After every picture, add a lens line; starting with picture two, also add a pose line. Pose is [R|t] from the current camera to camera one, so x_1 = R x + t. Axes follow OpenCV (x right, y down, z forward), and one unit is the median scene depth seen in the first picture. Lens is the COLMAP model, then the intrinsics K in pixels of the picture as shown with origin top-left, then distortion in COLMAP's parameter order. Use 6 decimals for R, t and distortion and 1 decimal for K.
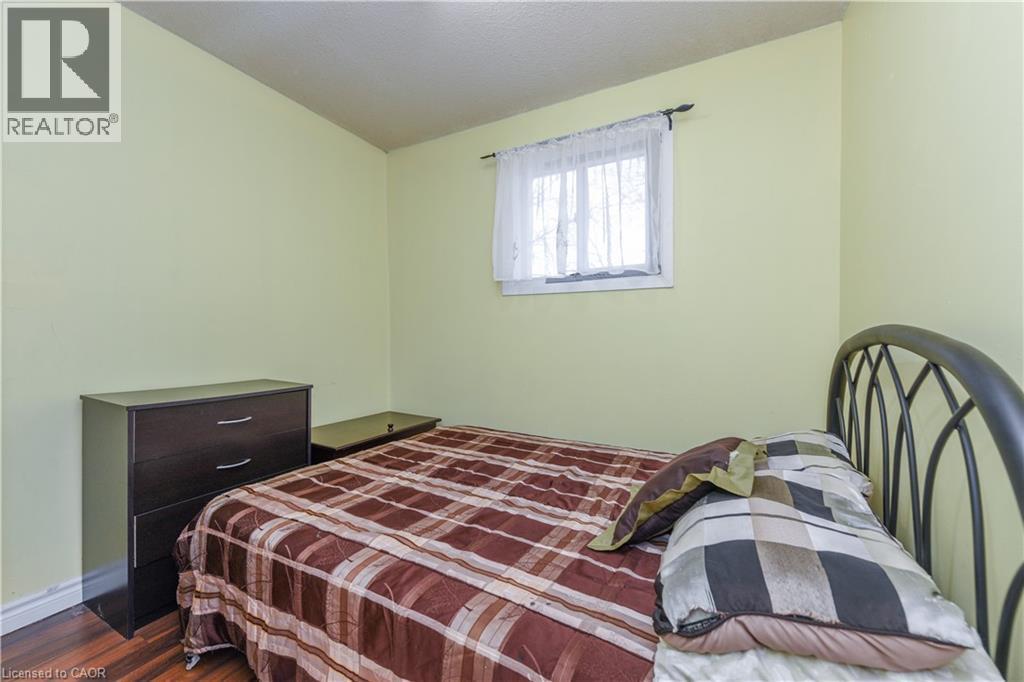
lens RADIAL K [[397.2, 0, 512.0], [0, 397.2, 341.0], [0, 0, 1]] dist [-0.000154, -0.000168]
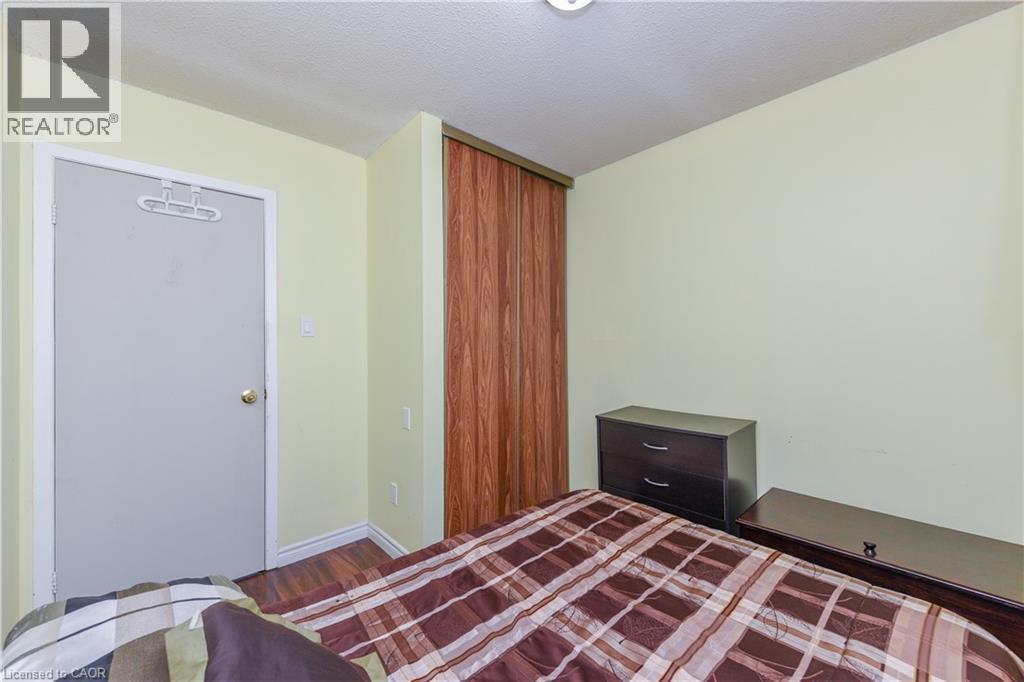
lens RADIAL K [[397.2, 0, 512.0], [0, 397.2, 341.0], [0, 0, 1]] dist [-0.000154, -0.000168]
pose [[-0.340121, -0.087712, -0.936282, 0.379017], [-0.072008, 0.995147, -0.067069, 0.036280], [0.937621, 0.044608, -0.344786, 0.905134]]
